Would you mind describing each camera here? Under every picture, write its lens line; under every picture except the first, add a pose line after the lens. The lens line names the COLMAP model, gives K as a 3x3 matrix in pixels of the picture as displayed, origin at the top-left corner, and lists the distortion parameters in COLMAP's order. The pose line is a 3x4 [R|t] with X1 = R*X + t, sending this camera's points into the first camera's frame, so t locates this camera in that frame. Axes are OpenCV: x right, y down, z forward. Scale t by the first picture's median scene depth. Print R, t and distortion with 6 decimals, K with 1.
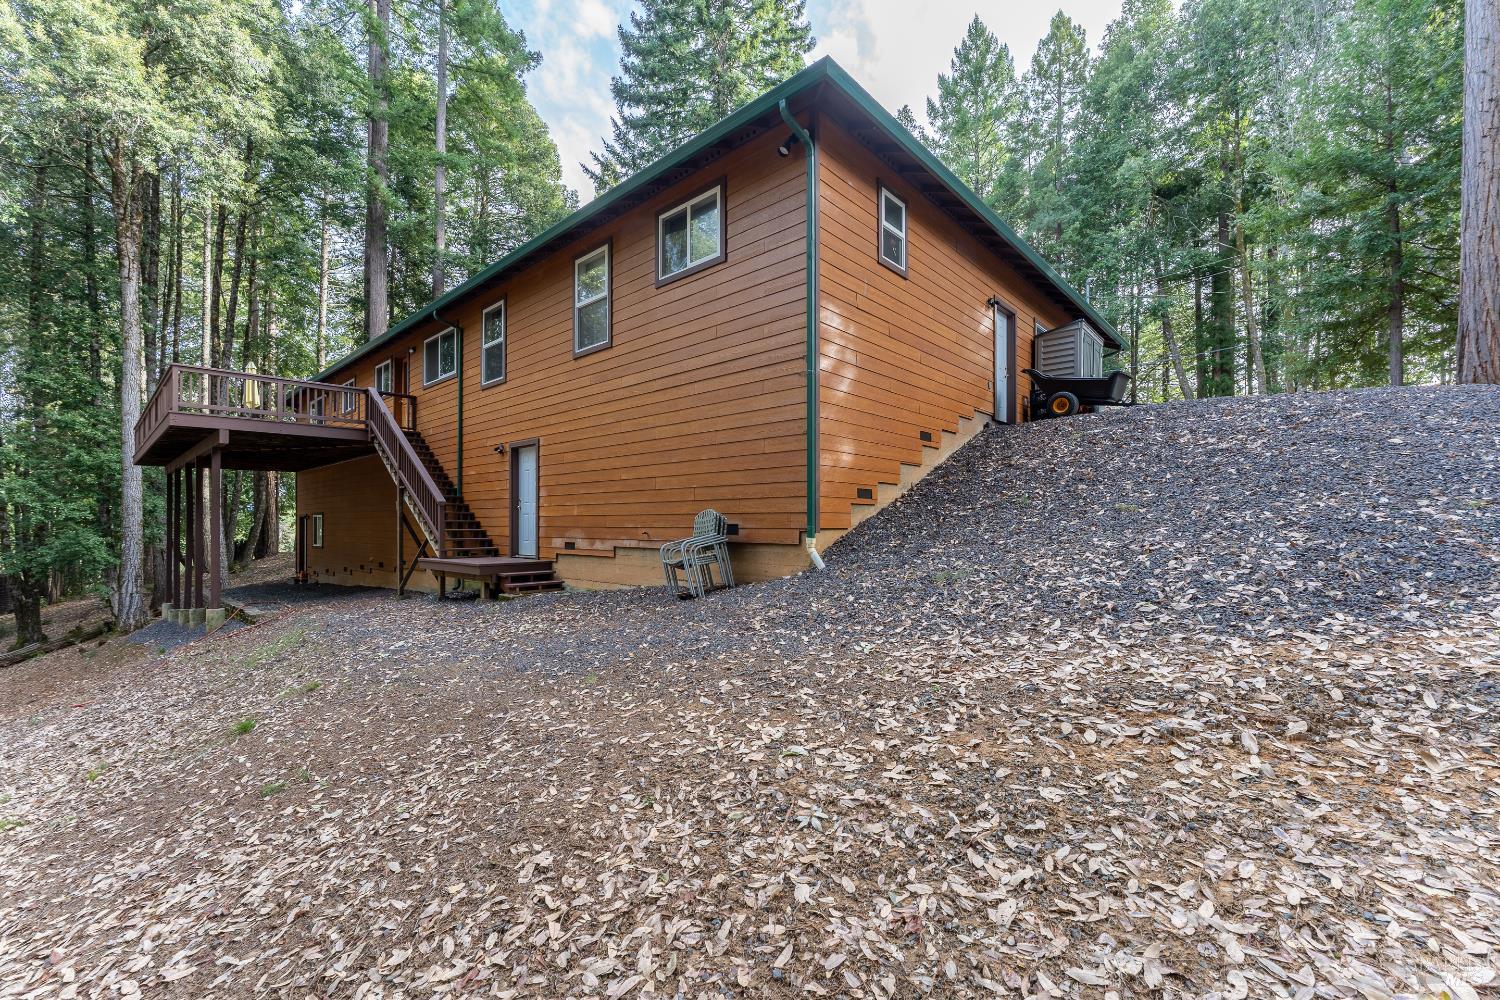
lens RADIAL K [[640.3, 0, 757.8], [0, 640.3, 519.2], [0, 0, 1]] dist [-0.002887, -0.000418]
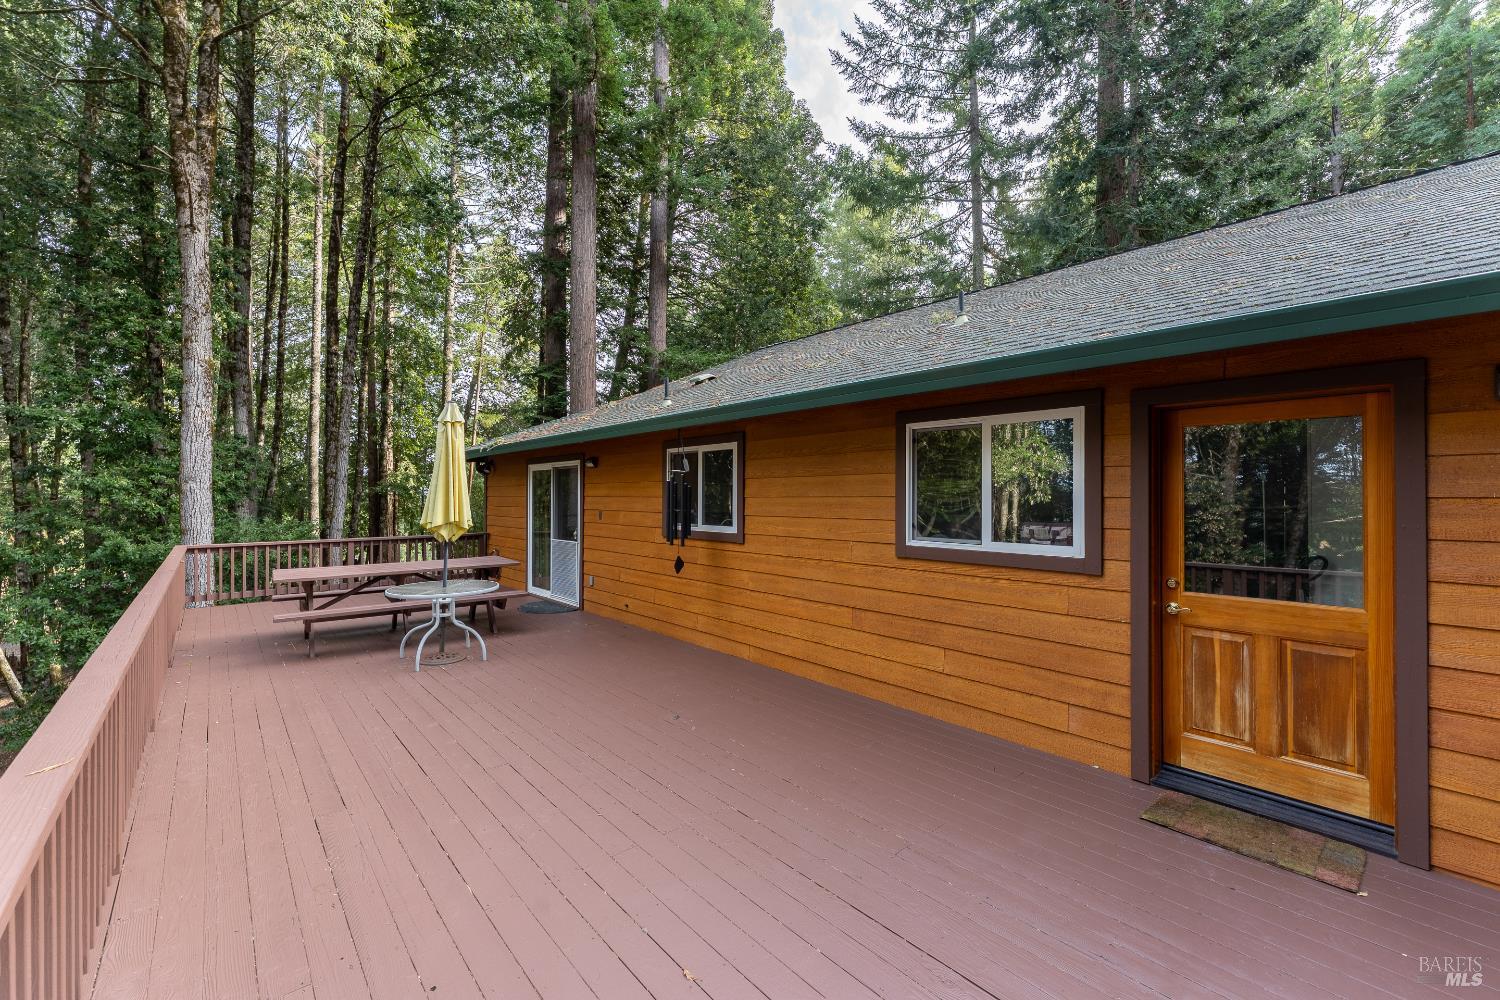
lens RADIAL K [[668.9, 0, 746.6], [0, 668.9, 497.3], [0, 0, 1]] dist [-0.011497, -0.000137]
pose [[0.990786, -0.000435, -0.135439, -0.275102], [-0.000348, 0.999983, -0.005758, -0.090367], [0.135439, 0.005752, 0.990769, 0.314927]]
